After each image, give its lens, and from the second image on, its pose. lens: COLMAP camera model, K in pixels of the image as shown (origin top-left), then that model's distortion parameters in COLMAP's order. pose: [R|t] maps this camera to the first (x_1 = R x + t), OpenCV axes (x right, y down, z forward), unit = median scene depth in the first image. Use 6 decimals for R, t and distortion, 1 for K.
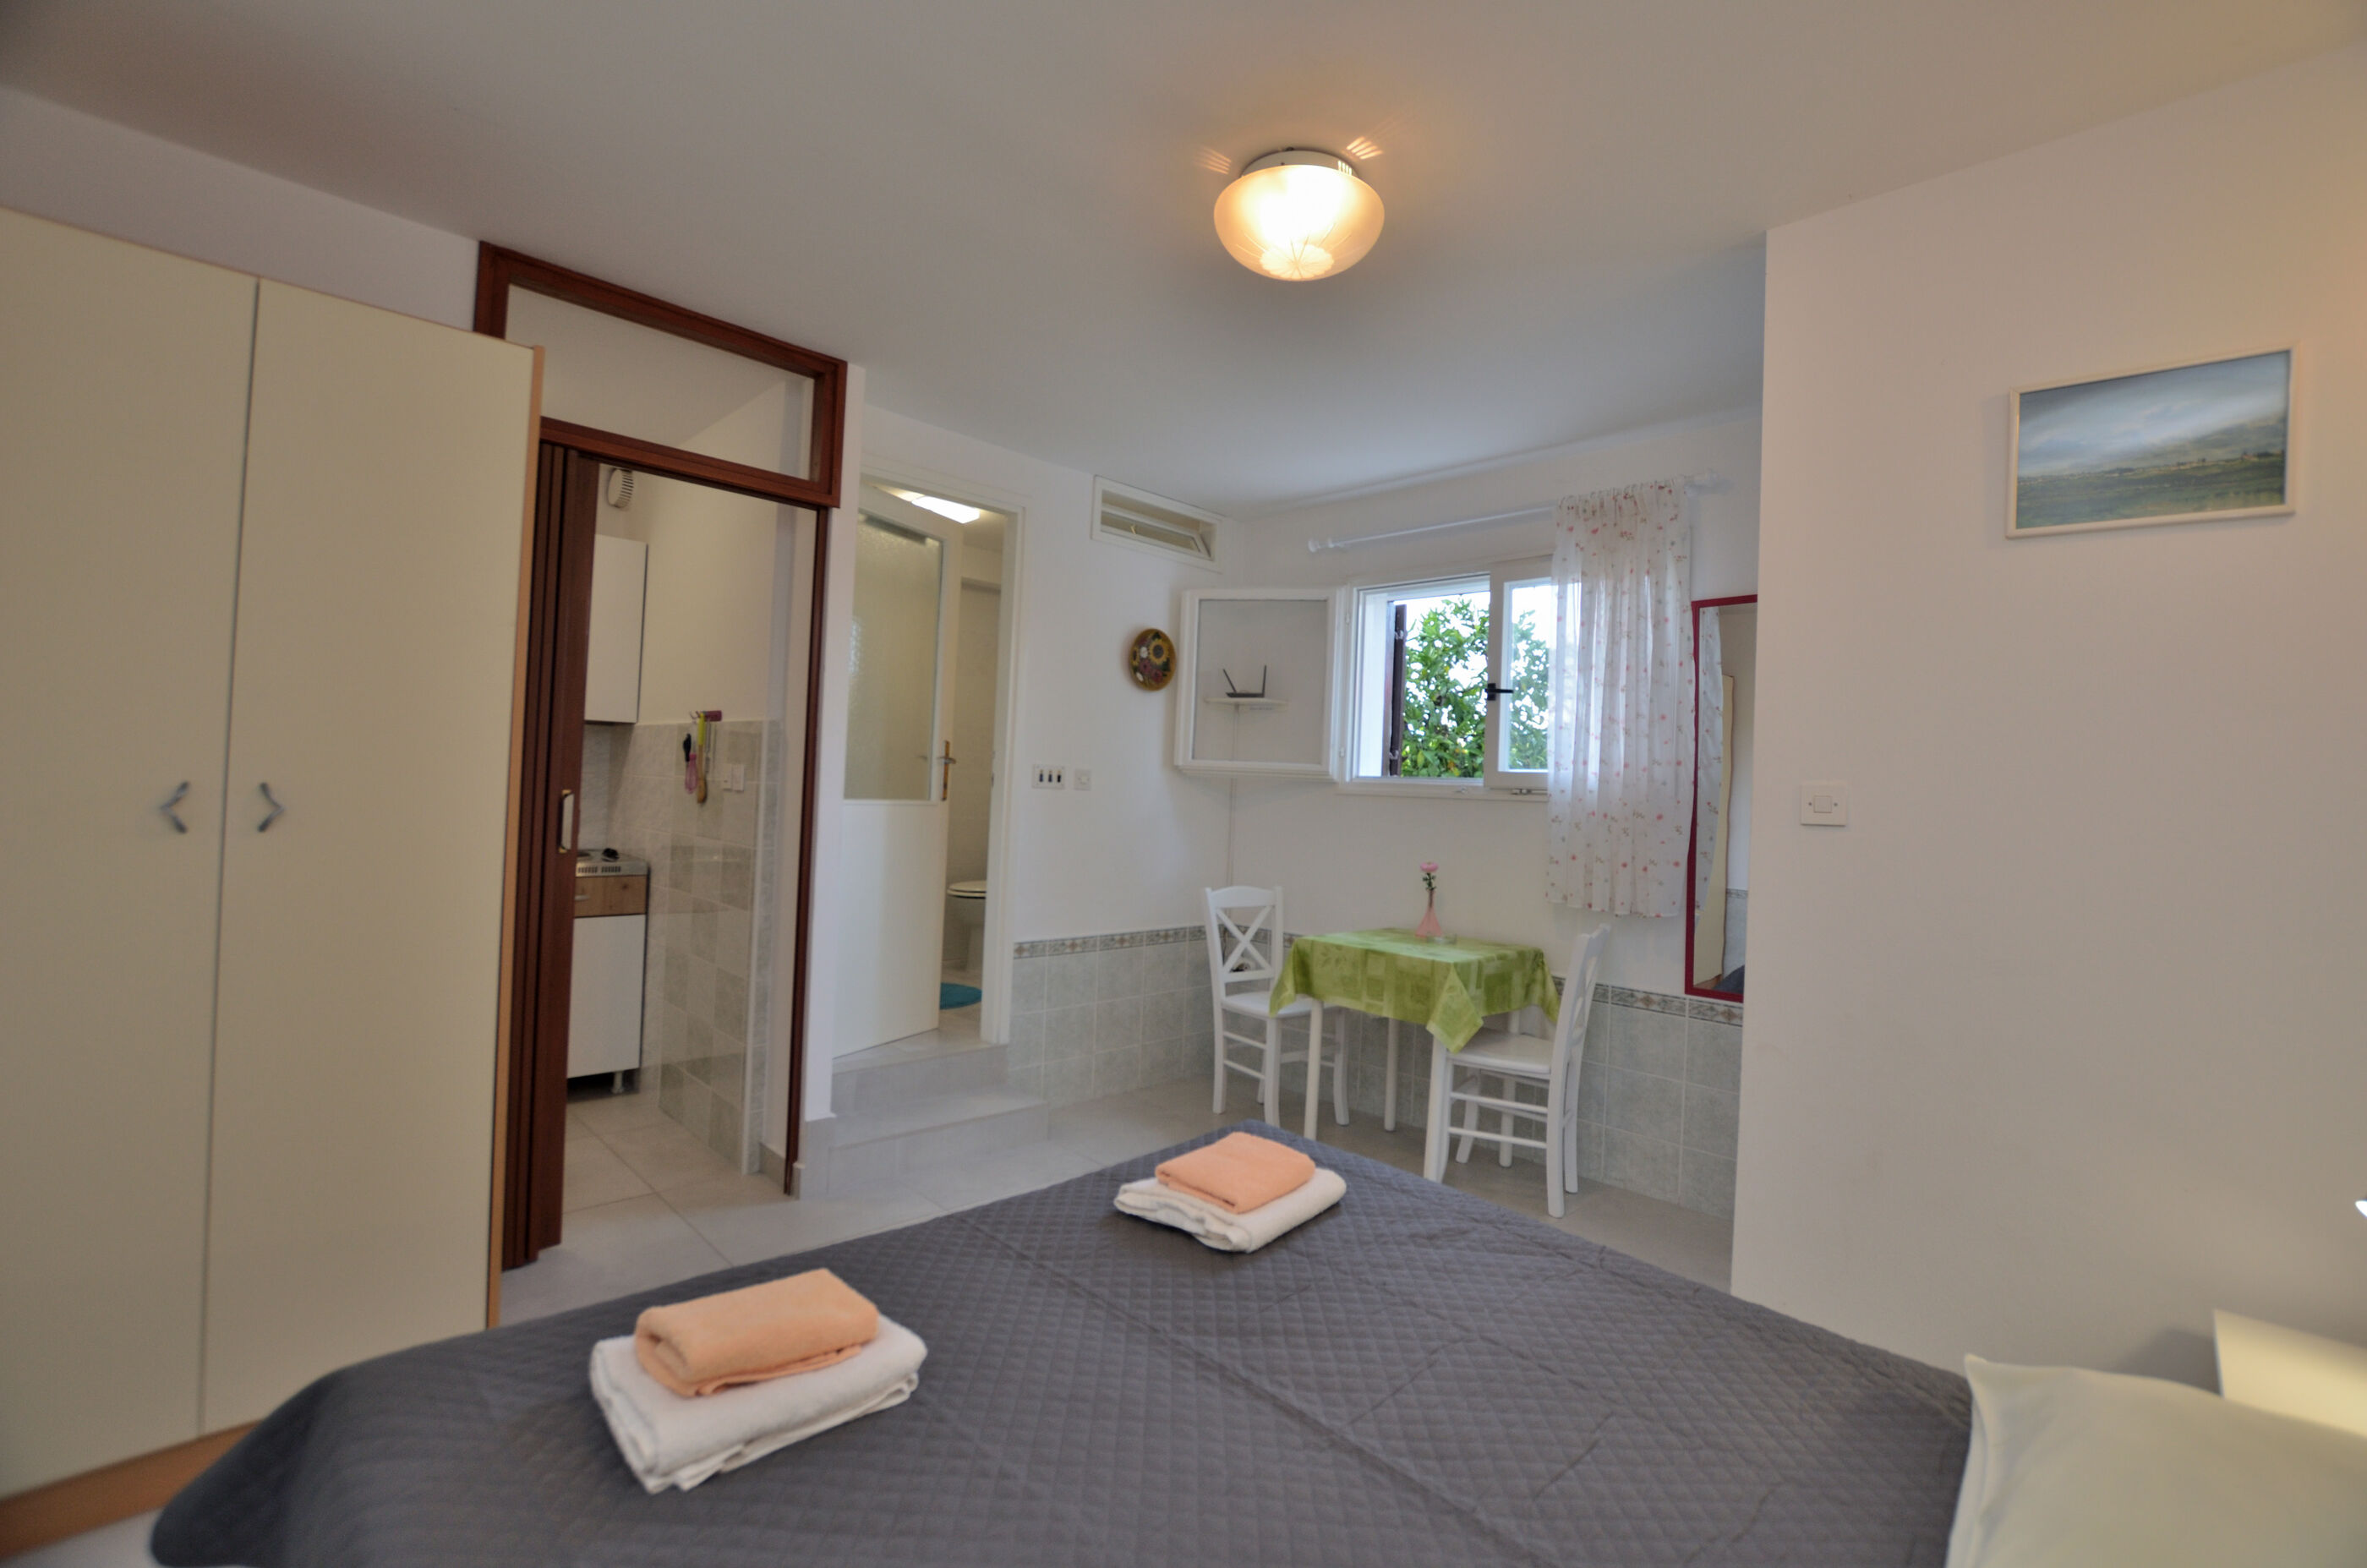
lens RADIAL K [[1056.0, 0, 1199.0], [0, 1056.0, 780.2], [0, 0, 1]] dist [-0.003440, -0.000221]
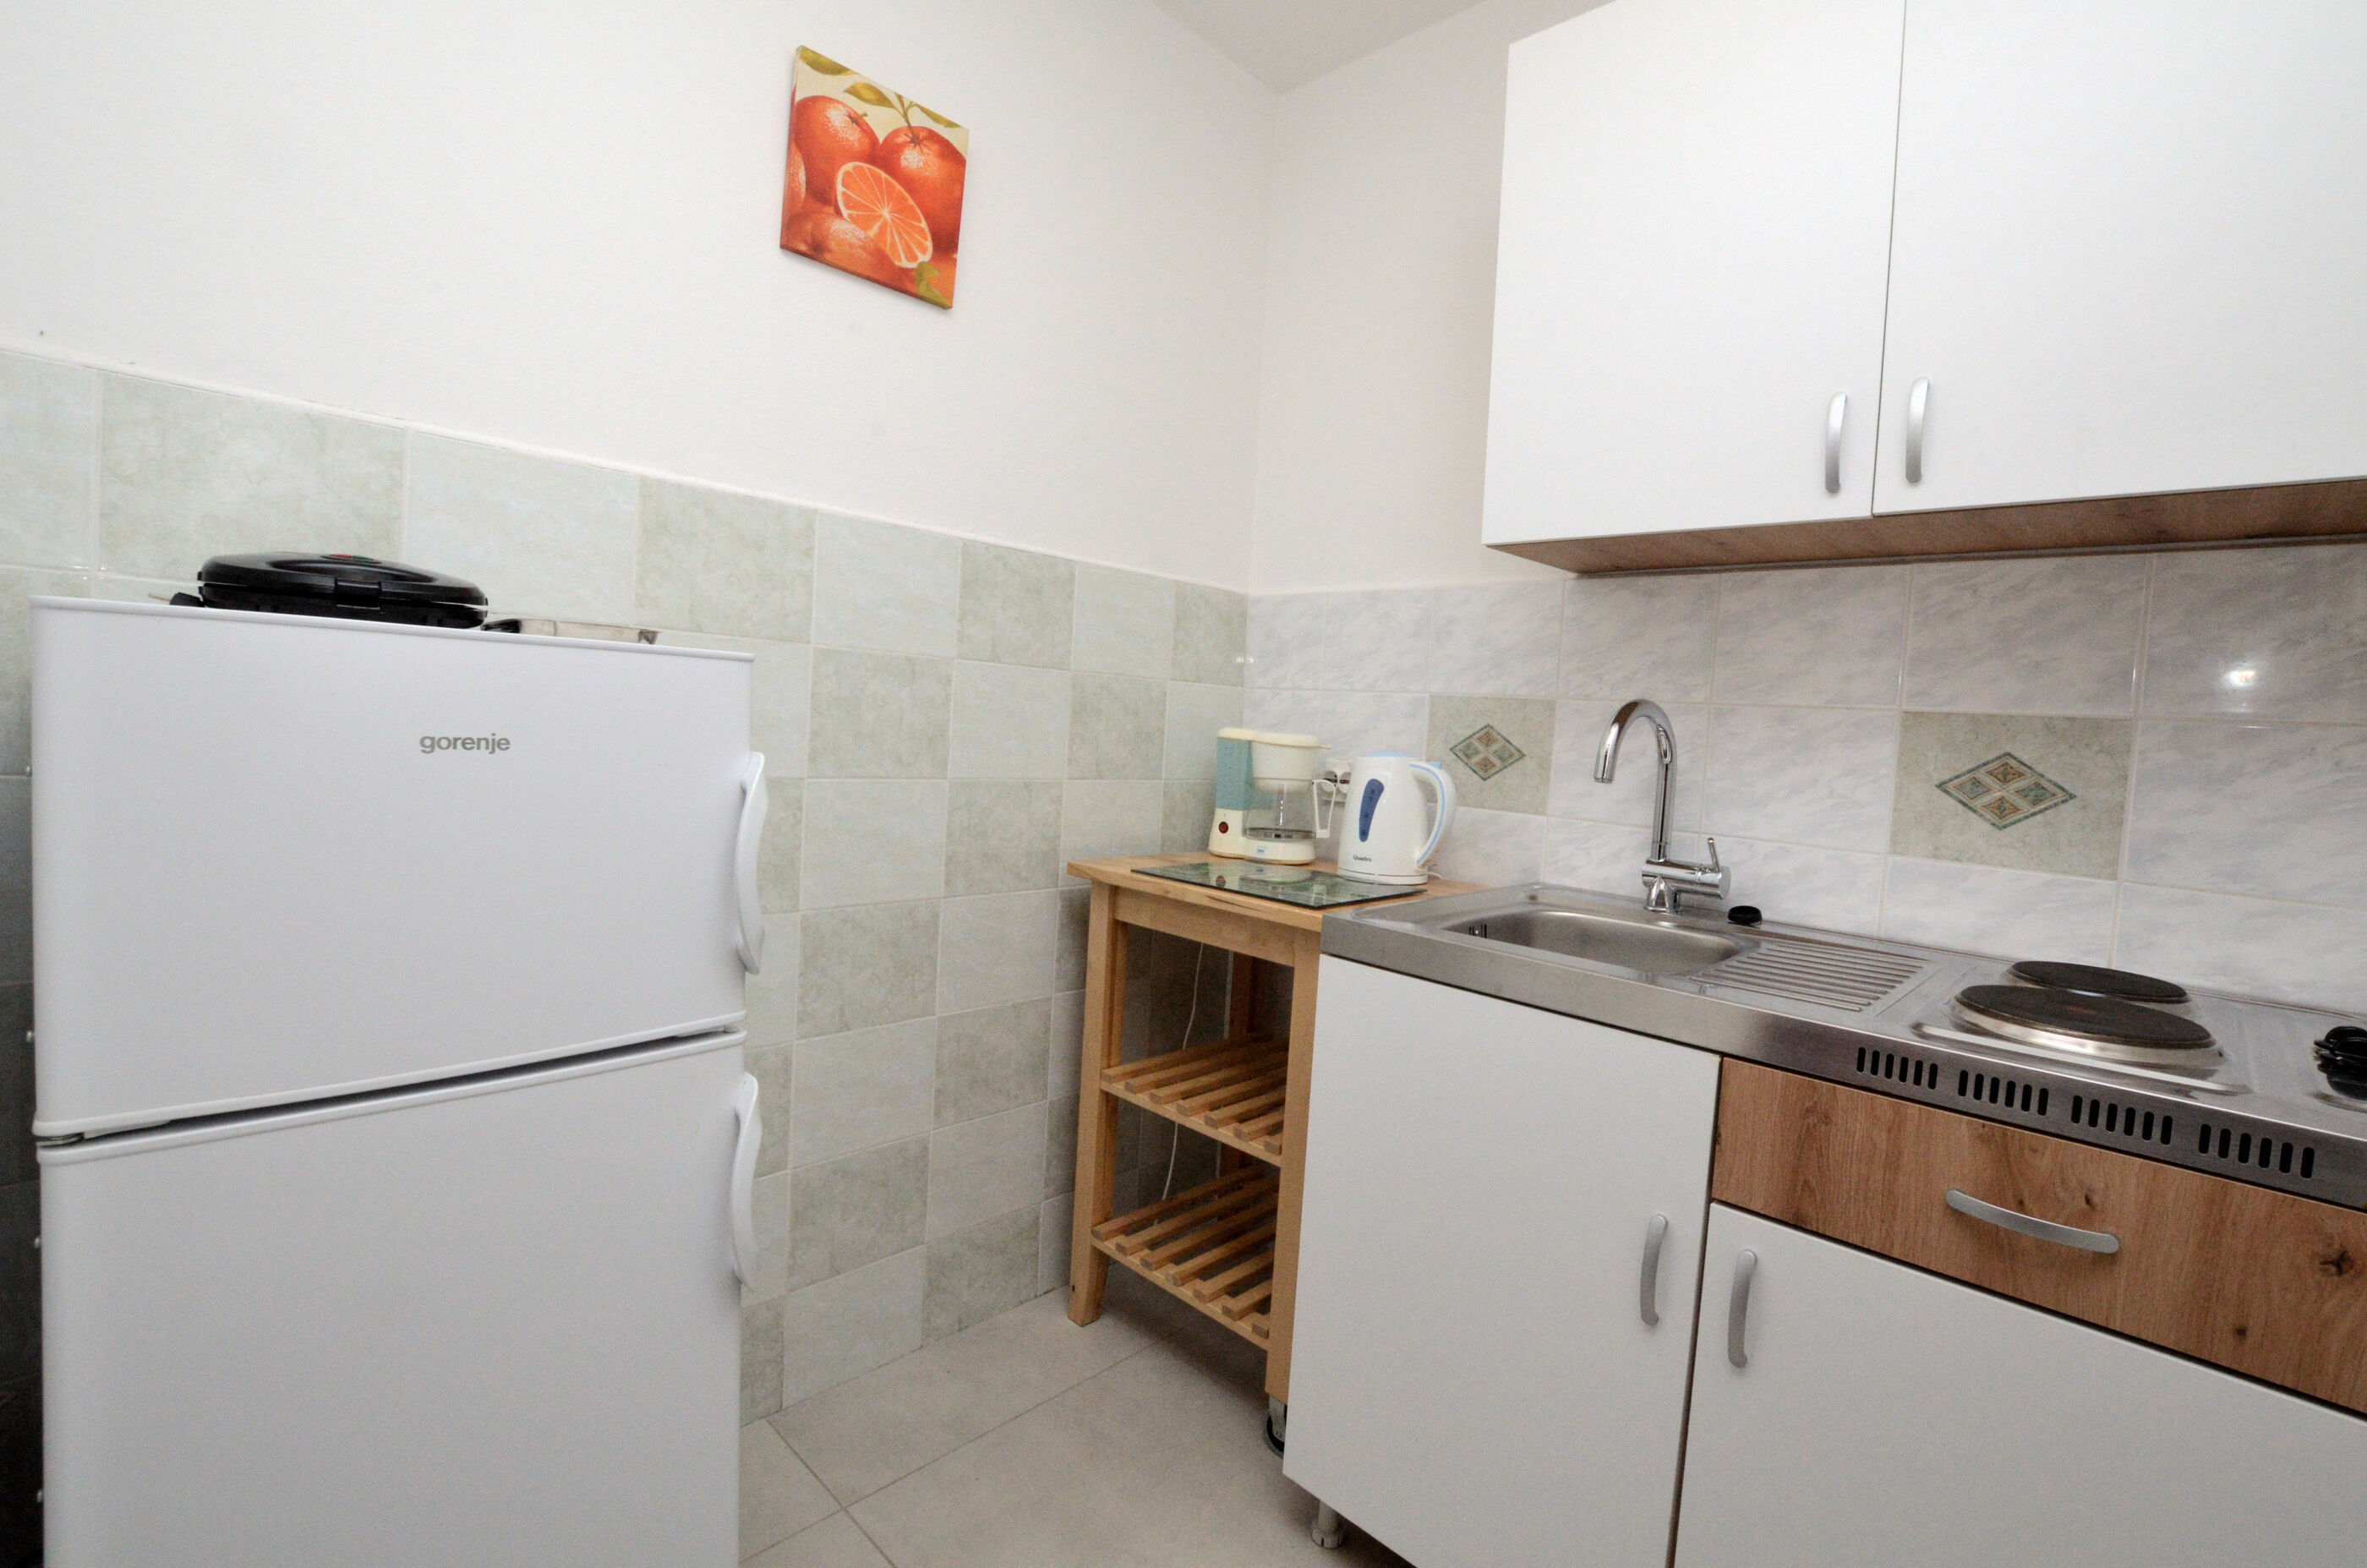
lens RADIAL K [[1036.1, 0, 1206.9], [0, 1036.1, 768.3], [0, 0, 1]] dist [-0.034323, 0.005630]
pose [[0.037258, 0.007423, -0.999278, -0.353478], [-0.056517, 0.998387, 0.005309, 0.020479], [0.997706, 0.056279, 0.037618, 0.745068]]
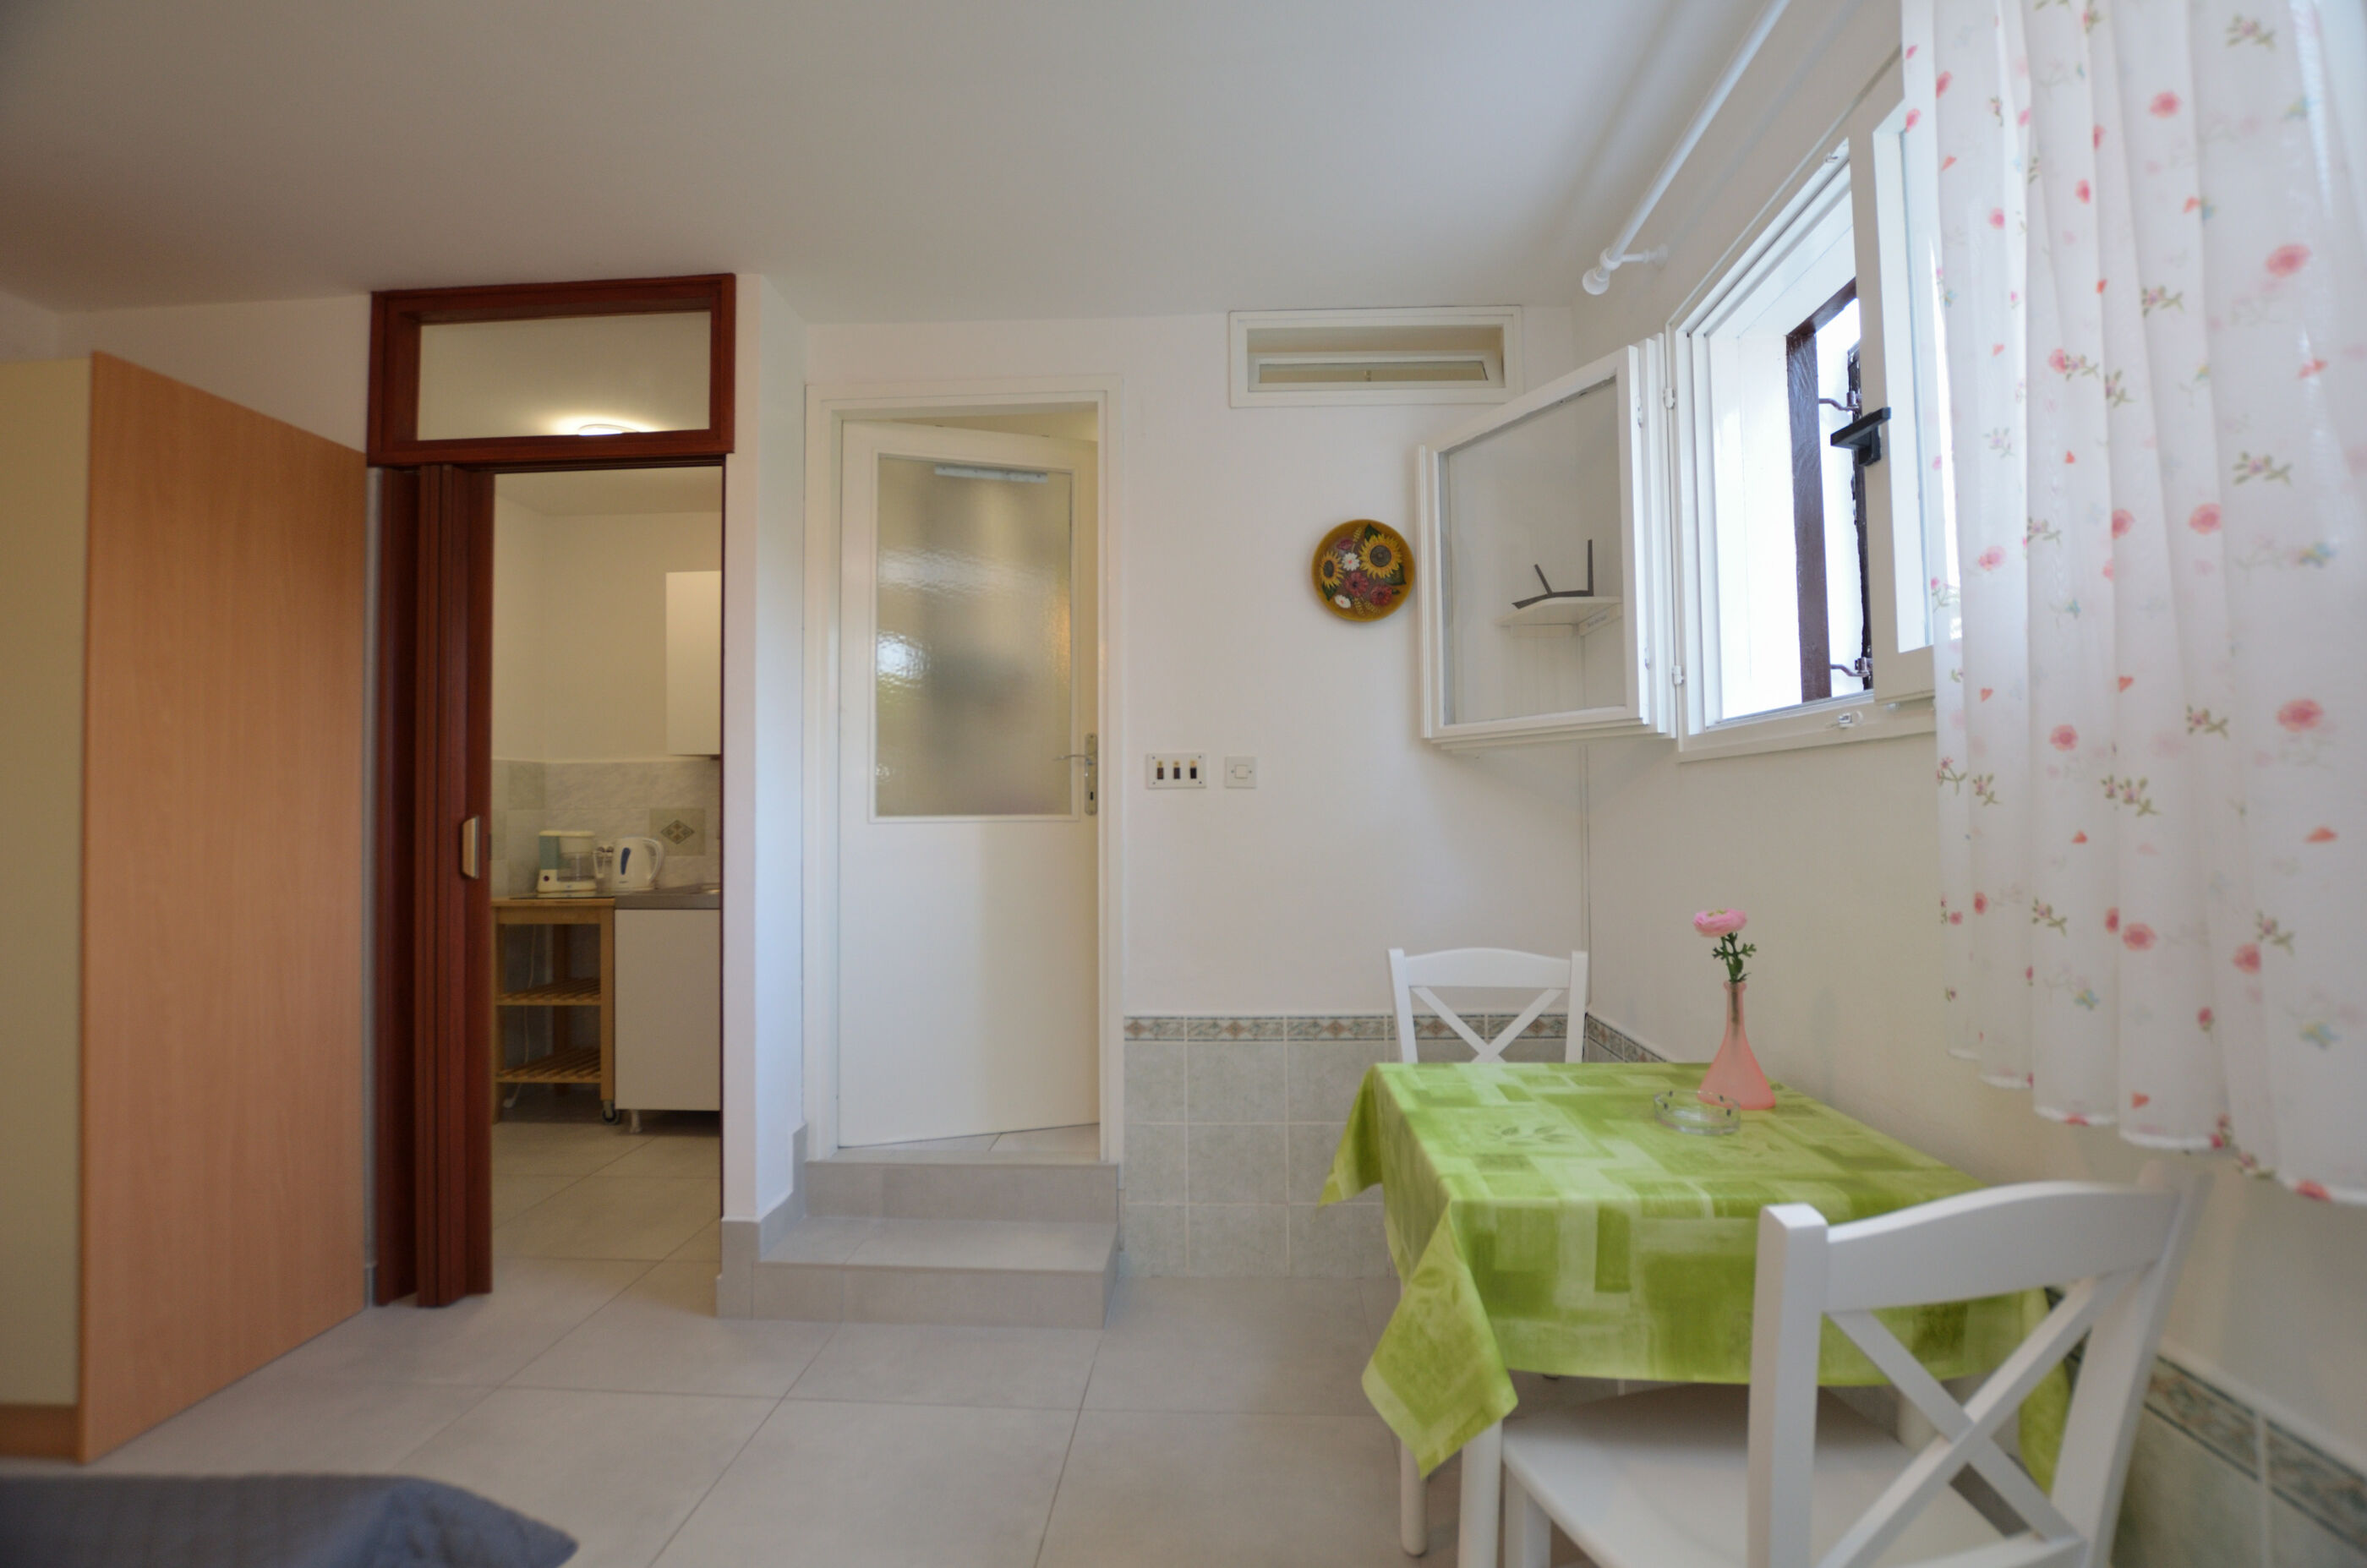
lens RADIAL K [[1036.1, 0, 1203.6], [0, 1036.1, 777.7], [0, 0, 1]] dist [-0.034323, 0.005630]
pose [[0.676079, -0.073737, -0.733130, 0.350004], [0.045201, 0.997257, -0.058619, 0.039911], [0.735441, 0.006493, 0.677558, 0.564040]]
